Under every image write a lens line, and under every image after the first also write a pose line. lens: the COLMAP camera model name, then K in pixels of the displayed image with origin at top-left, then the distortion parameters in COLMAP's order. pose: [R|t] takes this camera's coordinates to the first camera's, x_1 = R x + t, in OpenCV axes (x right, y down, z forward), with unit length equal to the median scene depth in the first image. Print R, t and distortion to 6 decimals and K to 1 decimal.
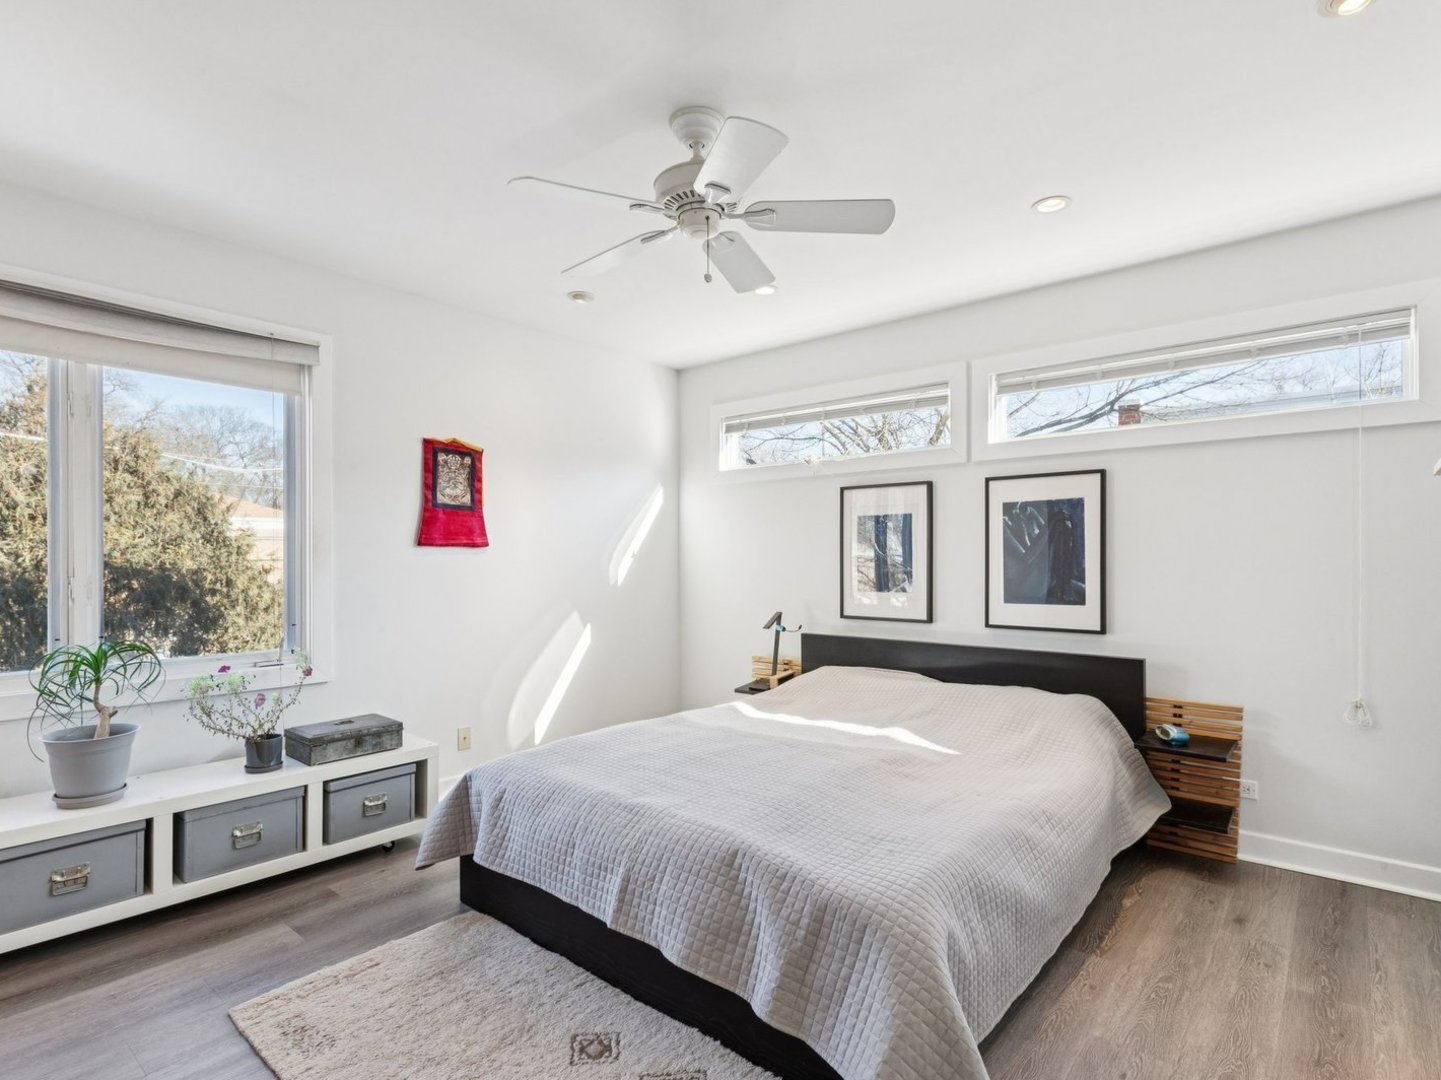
lens RADIAL K [[749.7, 0, 724.1], [0, 749.7, 550.1], [0, 0, 1]] dist [-0.000309, -0.000024]
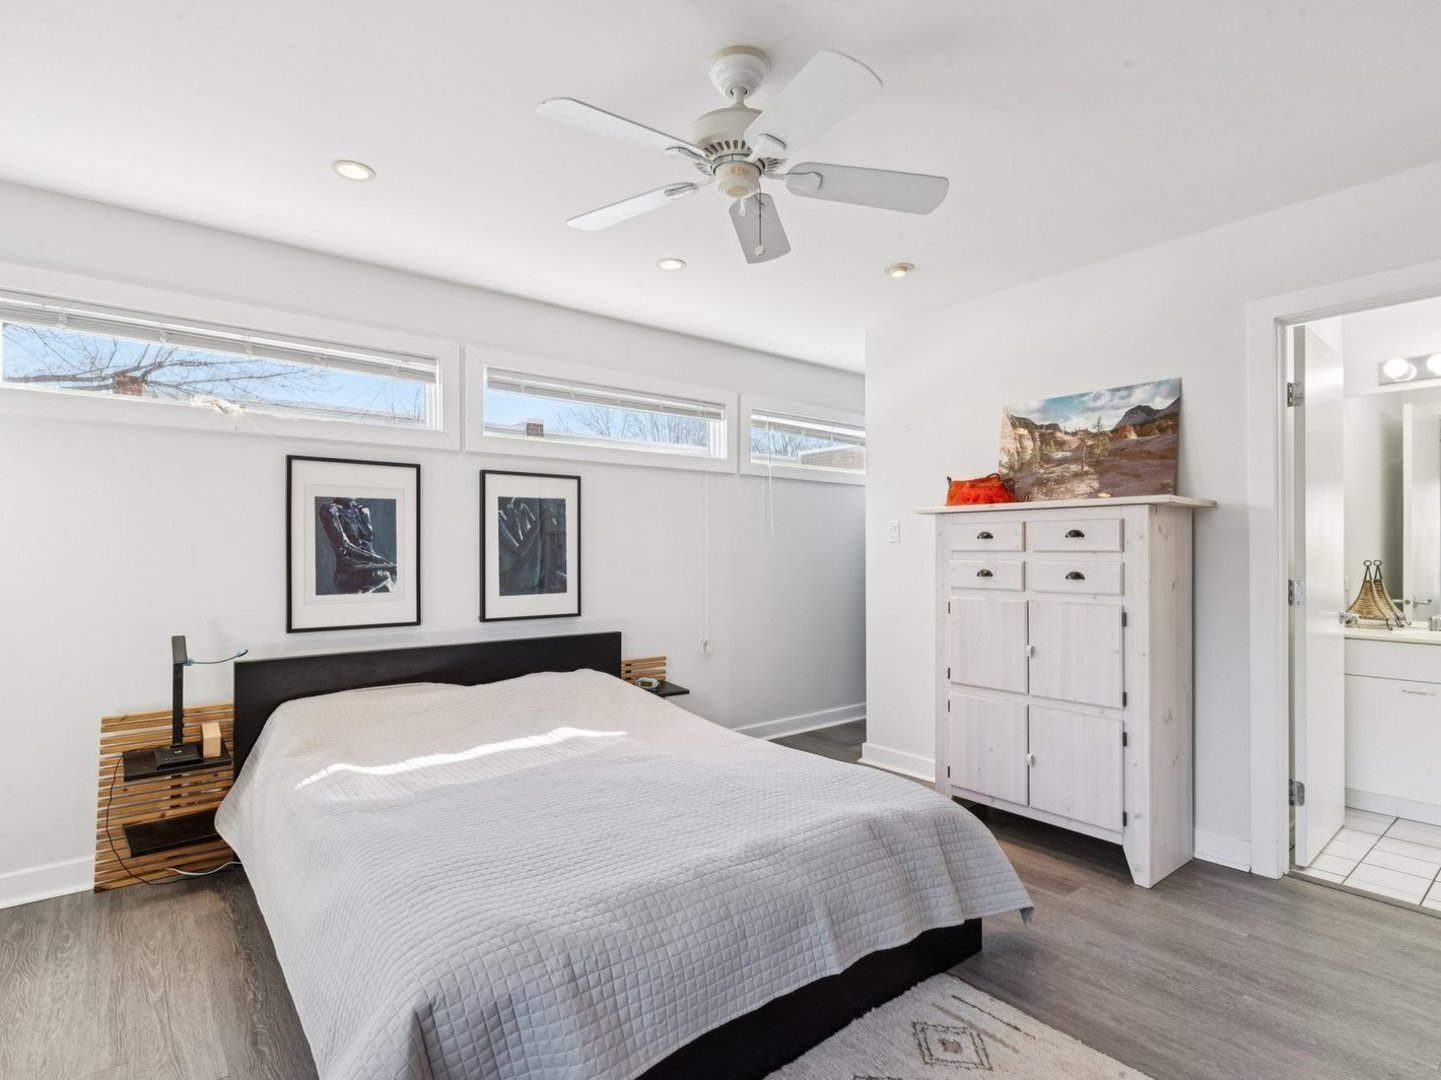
lens RADIAL K [[740.4, 0, 720.5], [0, 740.4, 540.0], [0, 0, 1]] dist [0.004760, -0.000639]
pose [[0.186789, 0.013672, 0.982305, -0.555844], [-0.013657, 0.999843, -0.011319, 0.002365], [-0.982305, -0.011301, 0.186946, 0.520938]]
